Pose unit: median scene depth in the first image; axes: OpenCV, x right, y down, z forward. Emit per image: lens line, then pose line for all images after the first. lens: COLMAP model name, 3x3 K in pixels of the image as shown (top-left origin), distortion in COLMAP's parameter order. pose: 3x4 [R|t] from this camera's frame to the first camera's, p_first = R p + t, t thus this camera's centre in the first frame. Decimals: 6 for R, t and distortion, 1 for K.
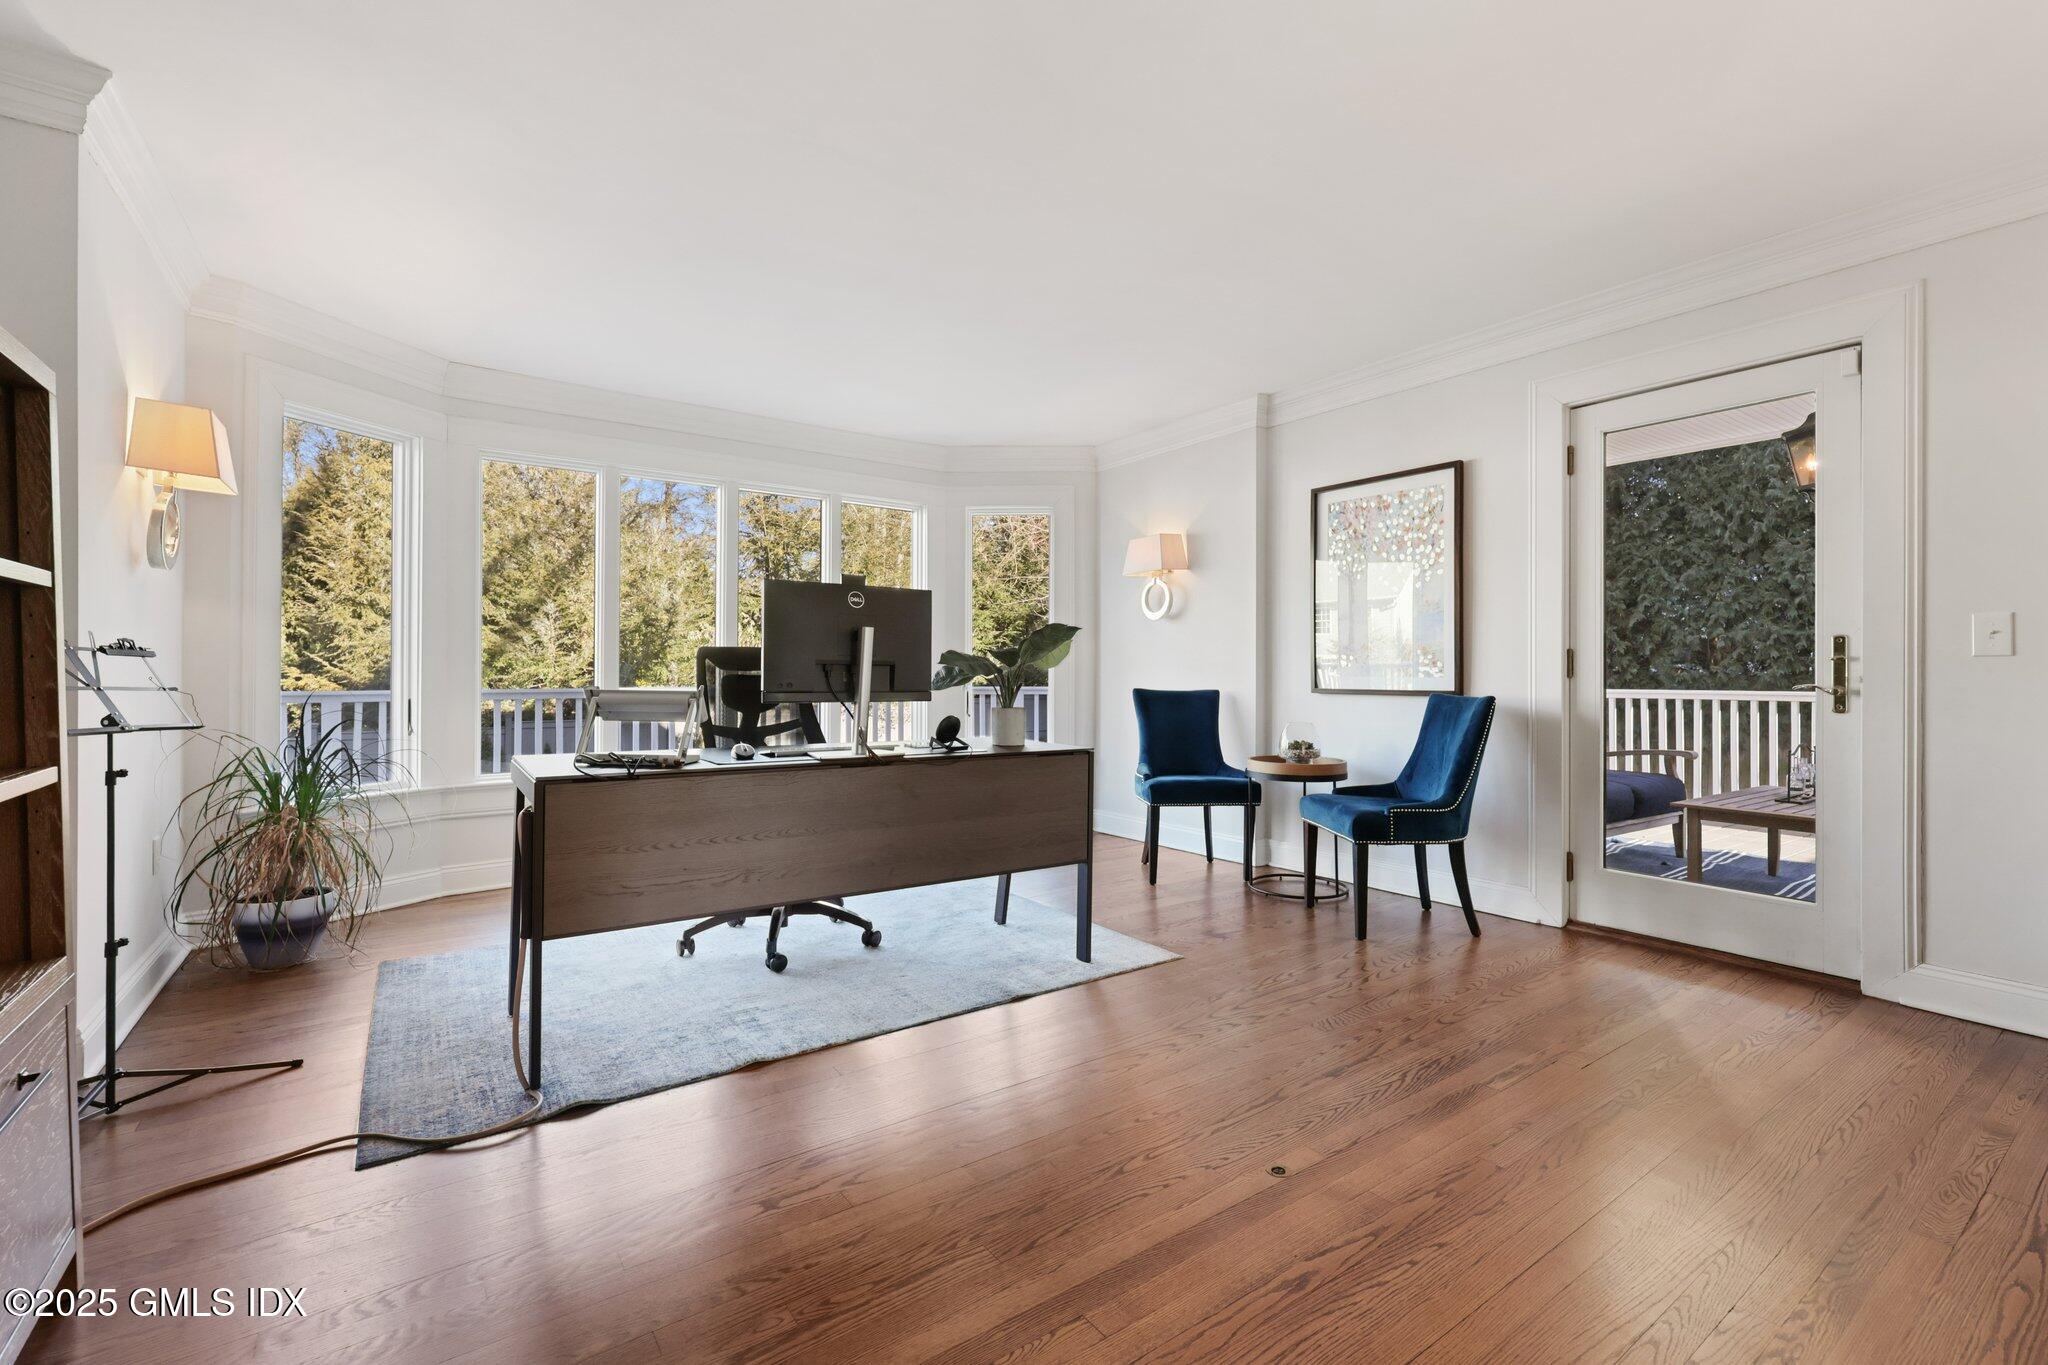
lens RADIAL K [[883.1, 0, 1026.7], [0, 883.1, 679.2], [0, 0, 1]] dist [-0.004110, -0.000801]
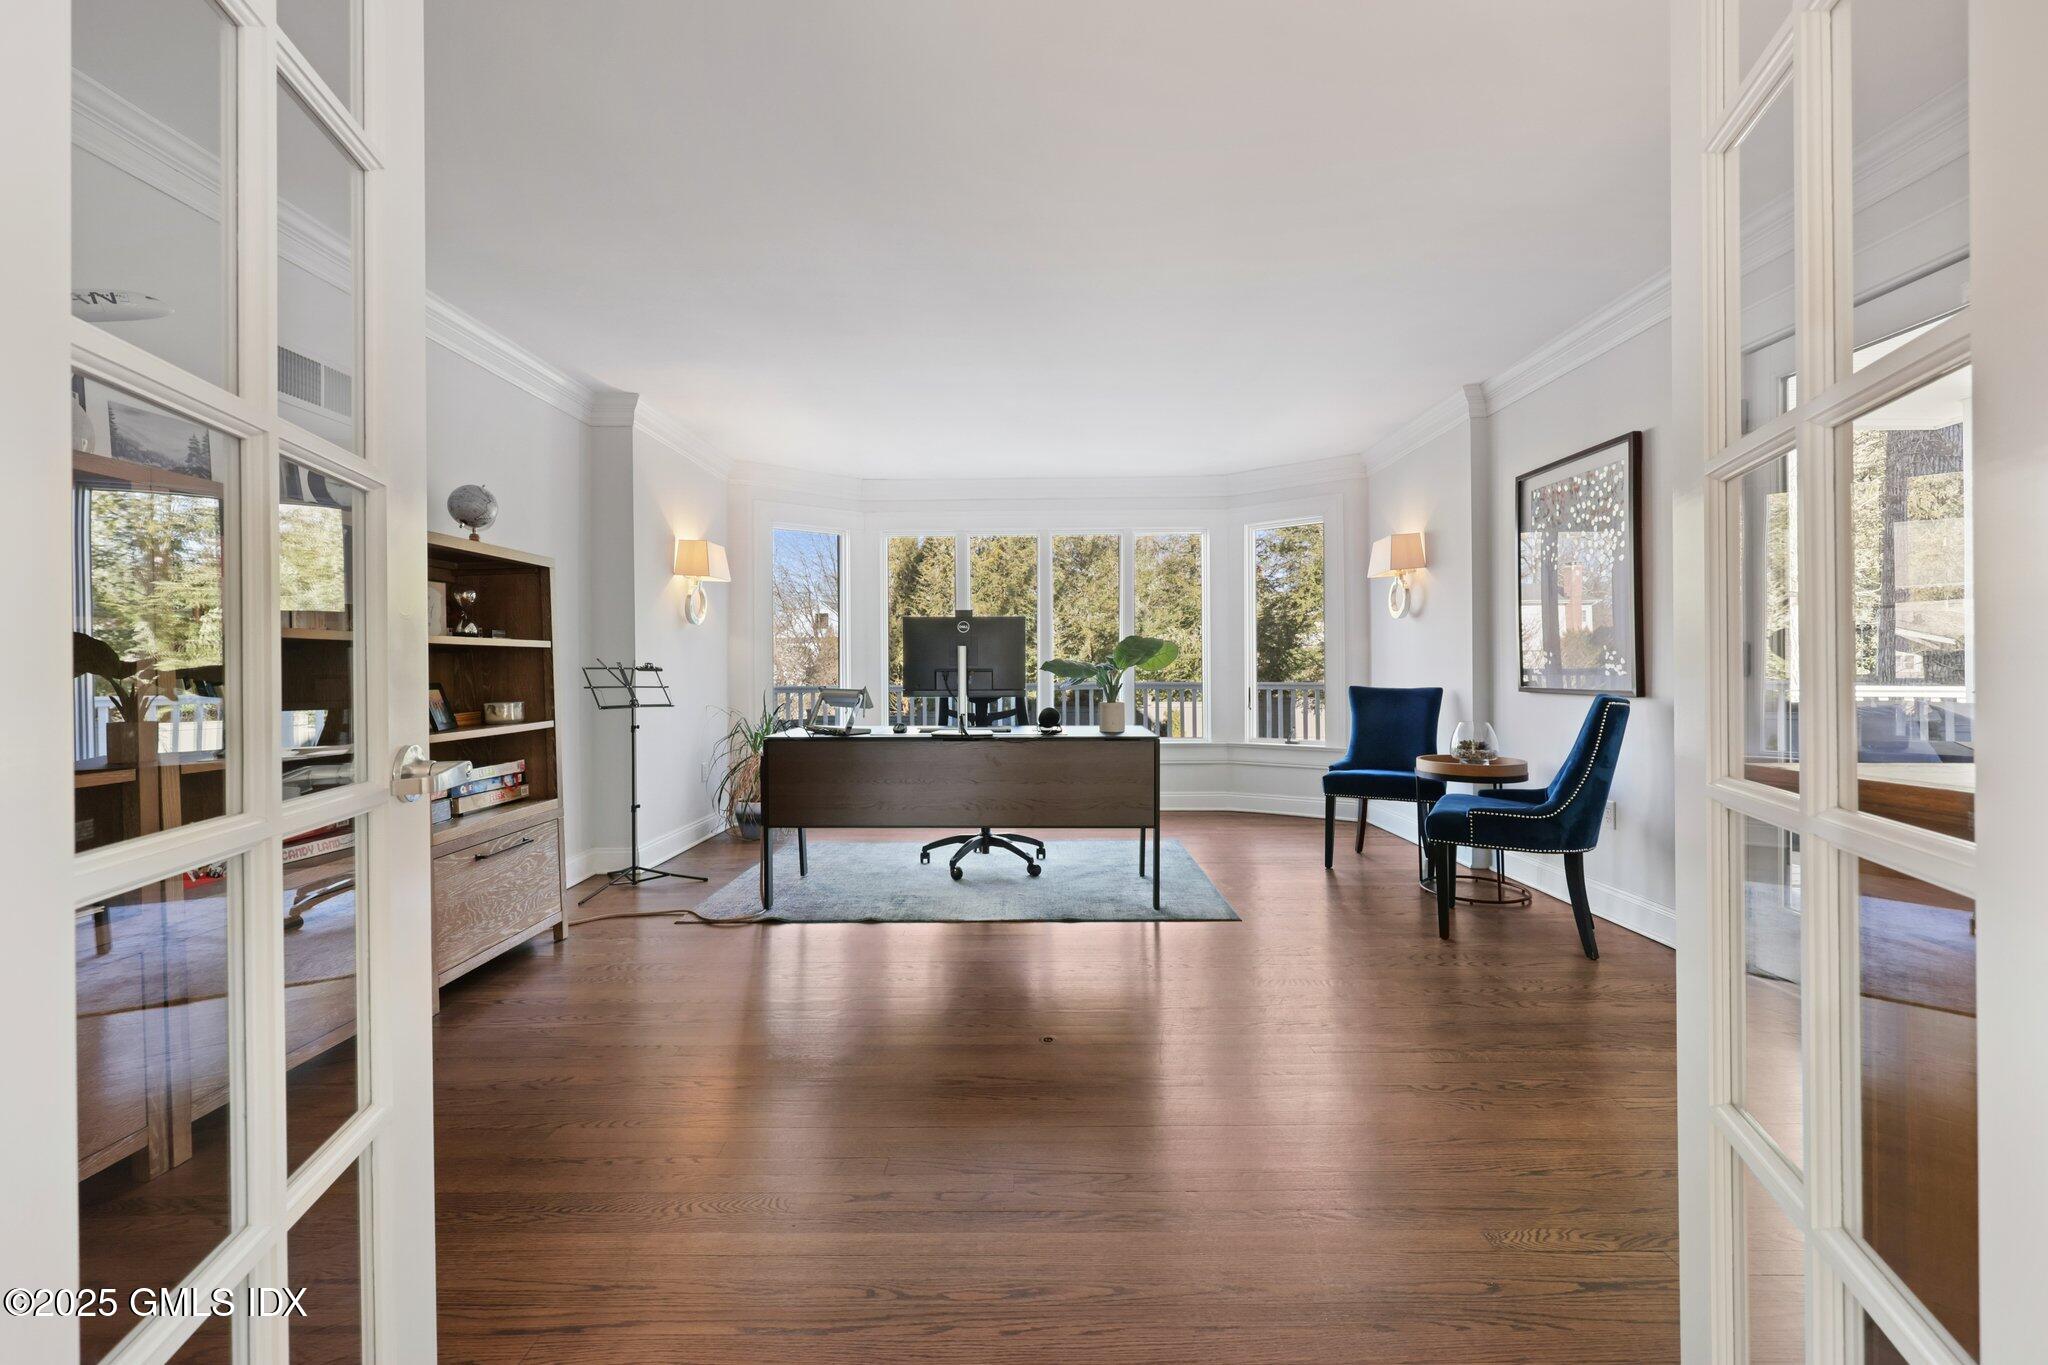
lens RADIAL K [[821.8, 0, 1026.9], [0, 821.8, 676.8], [0, 0, 1]] dist [-0.004416, -0.000109]
pose [[0.809239, -0.003204, -0.587471, 0.469924], [0.006409, 0.999974, 0.003375, -0.007782], [0.587445, -0.006496, 0.809238, -0.028252]]
